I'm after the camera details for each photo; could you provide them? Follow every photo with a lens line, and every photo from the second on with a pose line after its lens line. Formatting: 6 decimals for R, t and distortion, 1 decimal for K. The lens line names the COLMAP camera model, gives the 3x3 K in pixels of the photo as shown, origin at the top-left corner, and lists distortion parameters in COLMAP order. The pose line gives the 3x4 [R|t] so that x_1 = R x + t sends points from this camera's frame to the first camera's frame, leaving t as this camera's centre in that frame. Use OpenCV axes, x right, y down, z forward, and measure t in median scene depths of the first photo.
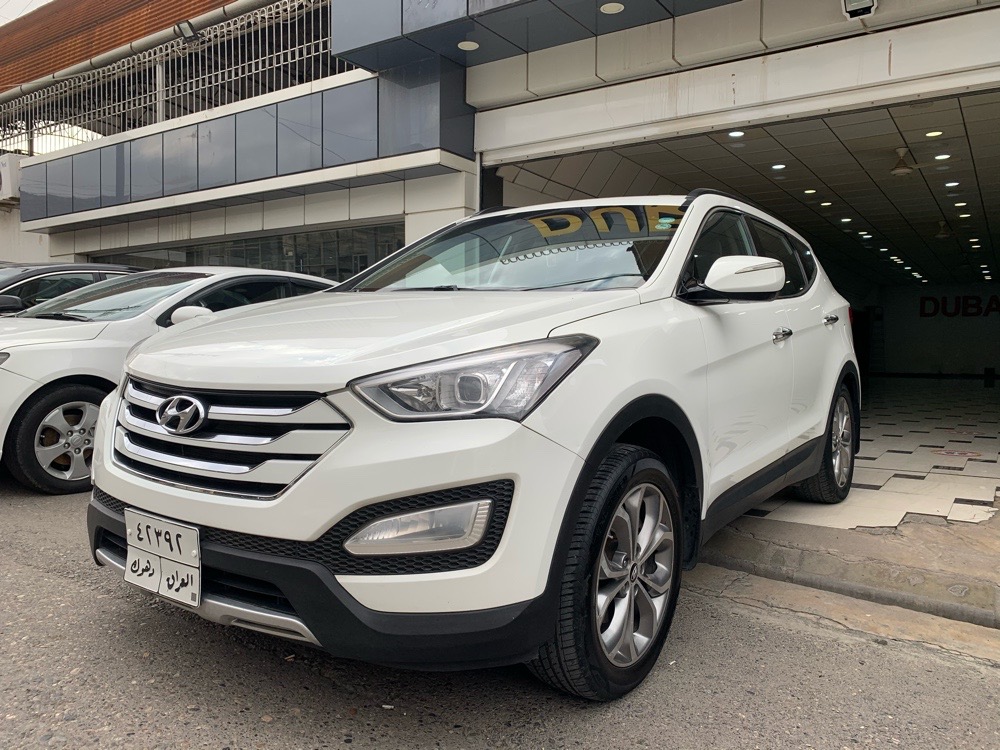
lens RADIAL K [[767.8, 0, 503.5], [0, 767.8, 375.0], [0, 0, 1]] dist [0.002742, 0.004447]
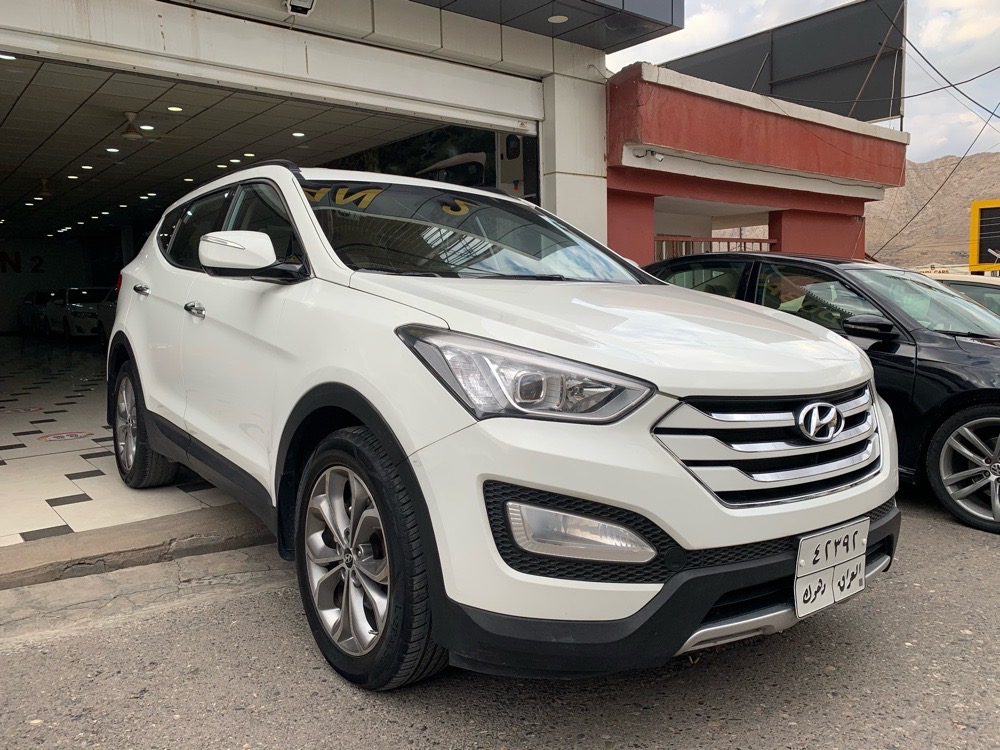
lens RADIAL K [[768.4, 0, 500.0], [0, 768.4, 375.0], [0, 0, 1]] dist [-0.000957, 0.008599]
pose [[0.295746, -0.111469, 0.948741, -0.463997], [0.053785, 0.993536, 0.099966, -0.040712], [-0.953751, 0.021464, 0.299829, 0.346140]]
